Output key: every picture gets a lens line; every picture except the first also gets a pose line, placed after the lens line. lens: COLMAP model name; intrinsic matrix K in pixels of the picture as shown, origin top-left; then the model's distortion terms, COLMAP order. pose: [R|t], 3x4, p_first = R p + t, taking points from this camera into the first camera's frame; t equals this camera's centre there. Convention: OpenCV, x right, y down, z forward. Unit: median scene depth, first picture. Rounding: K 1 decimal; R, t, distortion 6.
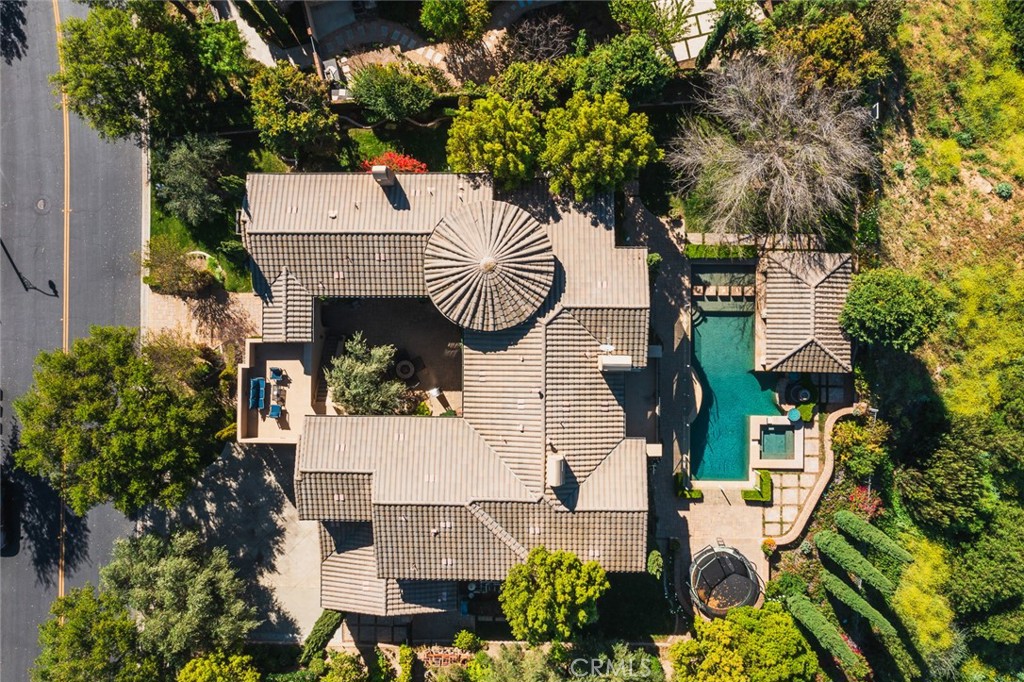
lens RADIAL K [[830.5, 0, 512.0], [0, 830.5, 341.0], [0, 0, 1]] dist [0.011746, 0.006775]
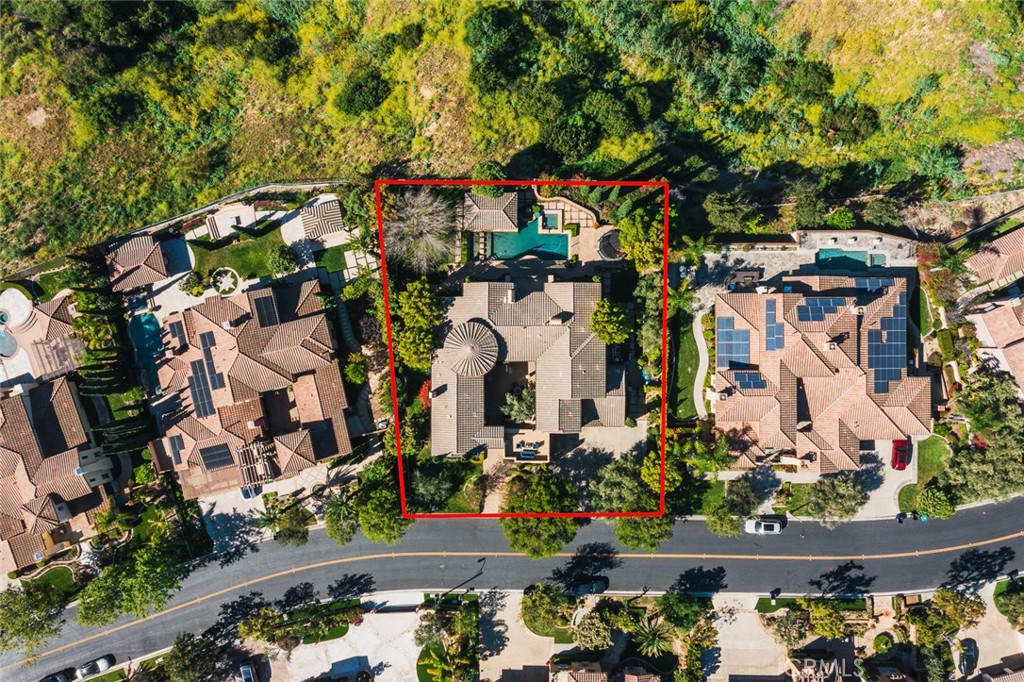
lens RADIAL K [[830.5, 0, 512.0], [0, 830.5, 341.0], [0, 0, 1]] dist [0.011746, 0.006775]
pose [[-0.003471, -0.999198, 0.039886, -0.086963], [0.999489, -0.004734, -0.031627, 0.090433], [0.031790, 0.039756, 0.998704, -1.214558]]
